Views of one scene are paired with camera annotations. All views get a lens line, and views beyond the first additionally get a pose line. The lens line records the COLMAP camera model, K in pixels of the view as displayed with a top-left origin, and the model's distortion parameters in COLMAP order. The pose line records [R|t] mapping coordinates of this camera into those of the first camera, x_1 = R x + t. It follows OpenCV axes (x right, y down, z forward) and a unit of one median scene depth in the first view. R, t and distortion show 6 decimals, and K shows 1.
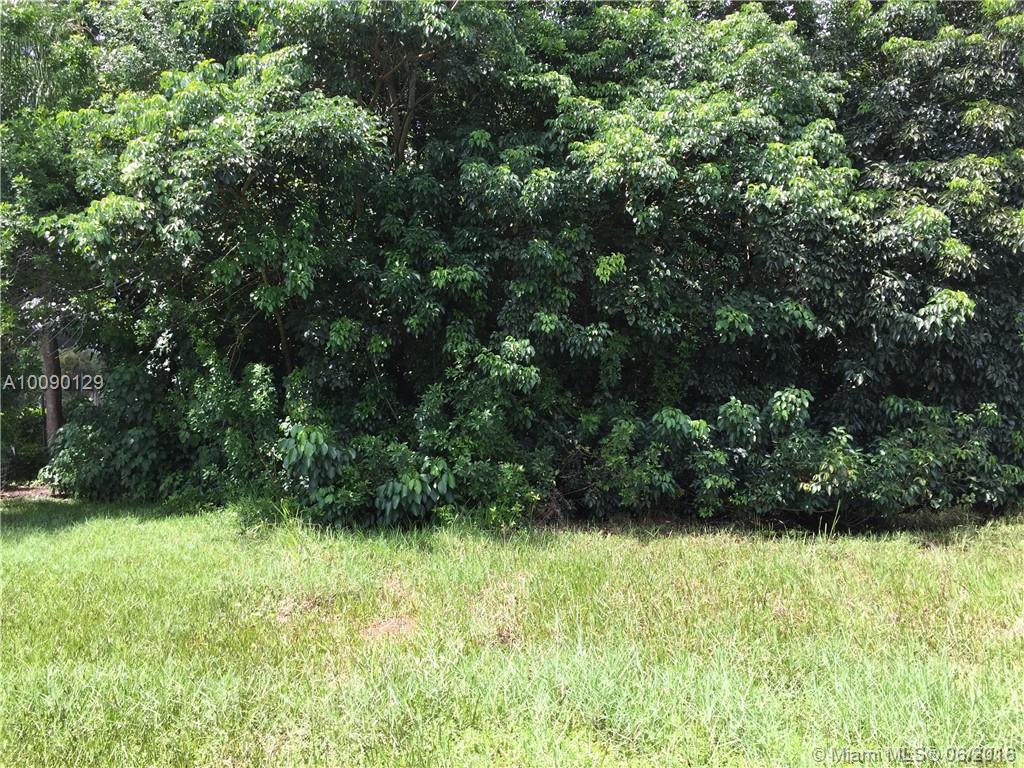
lens RADIAL K [[856.2, 0, 511.3], [0, 856.2, 385.6], [0, 0, 1]] dist [0.049409, -0.085853]
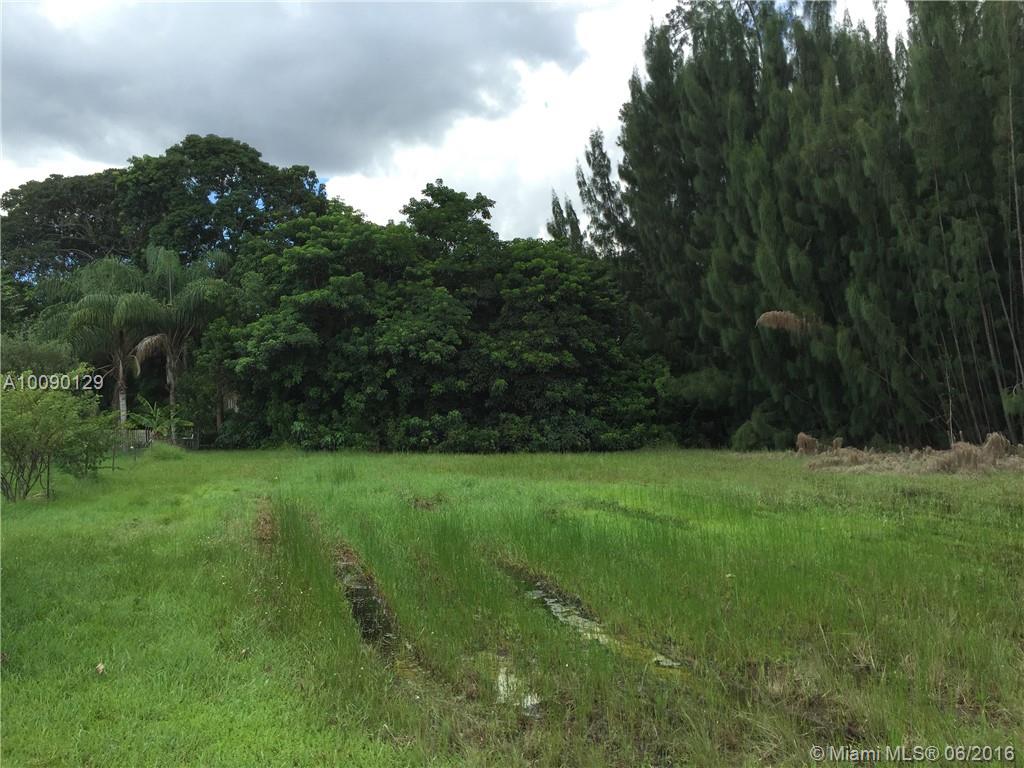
lens RADIAL K [[856.2, 0, 513.7], [0, 856.2, 384.4], [0, 0, 1]] dist [0.049409, -0.085853]
pose [[0.988716, -0.000746, -0.149801, 1.056119], [0.001806, 0.999974, 0.006942, -0.115441], [0.149792, -0.007135, 0.988692, -2.122735]]
